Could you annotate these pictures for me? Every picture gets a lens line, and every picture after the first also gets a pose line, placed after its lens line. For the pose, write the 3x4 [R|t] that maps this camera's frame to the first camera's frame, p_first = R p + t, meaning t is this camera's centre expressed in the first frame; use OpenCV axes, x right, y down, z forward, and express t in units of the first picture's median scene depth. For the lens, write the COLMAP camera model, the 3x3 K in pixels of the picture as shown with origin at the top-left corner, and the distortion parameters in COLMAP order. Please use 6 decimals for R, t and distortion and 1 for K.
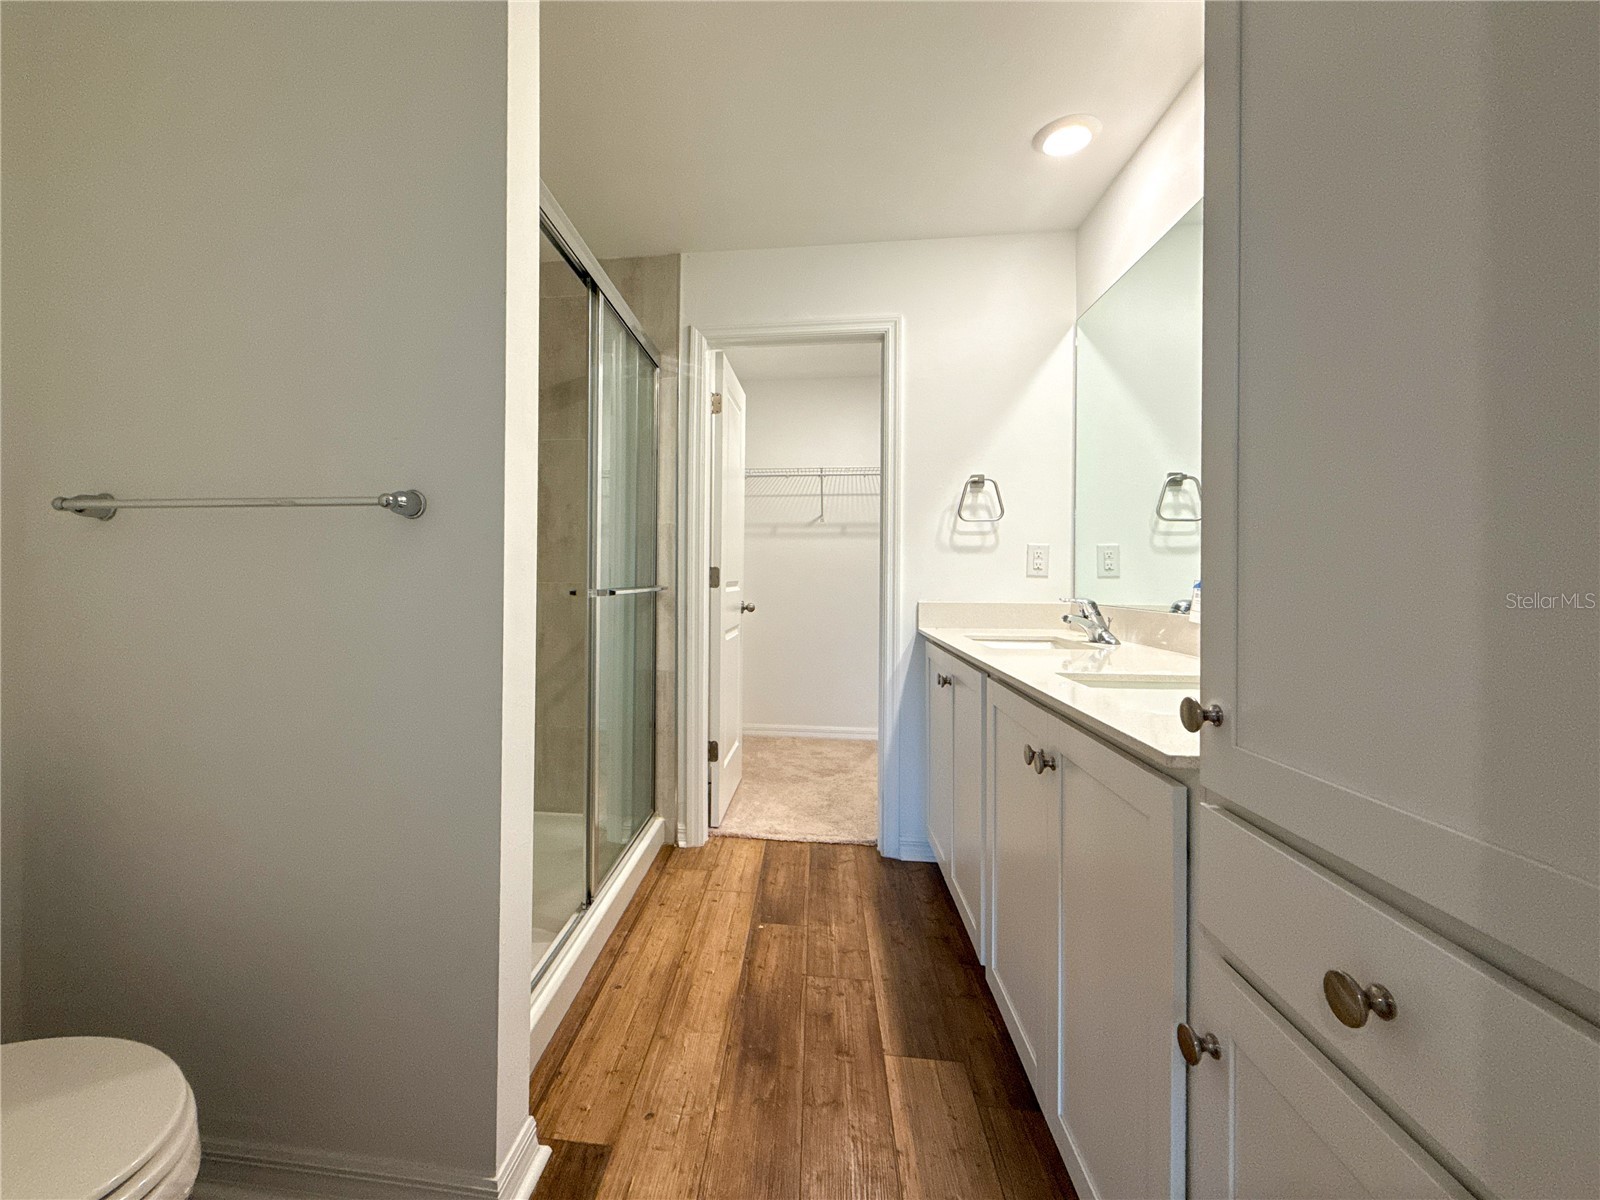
lens RADIAL K [[668.9, 0, 751.1], [0, 668.9, 573.5], [0, 0, 1]] dist [-0.000406, 0.000178]
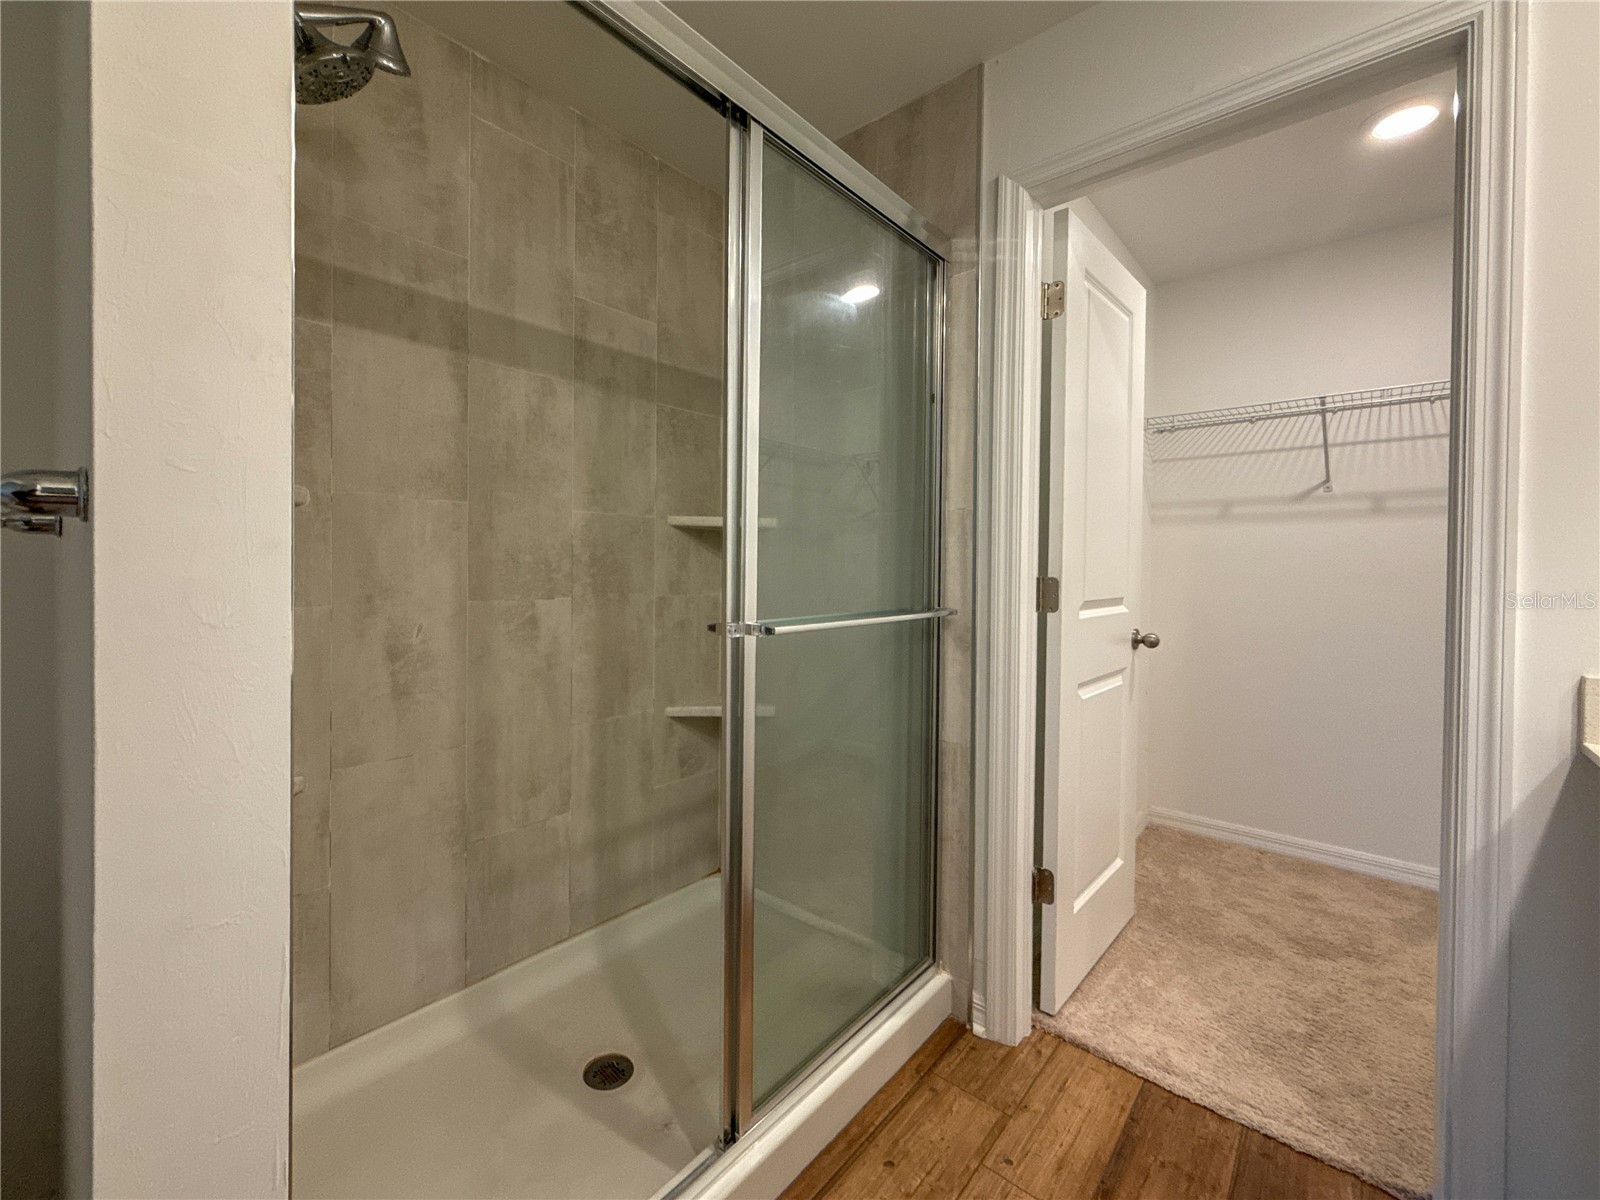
lens RADIAL K [[668.9, 0, 743.5], [0, 668.9, 569.7], [0, 0, 1]] dist [-0.000406, 0.000178]
pose [[0.793591, 0.007746, -0.608402, 0.094948], [-0.003474, 0.999960, 0.008201, -0.021350], [0.608442, -0.004394, 0.793586, 0.380028]]
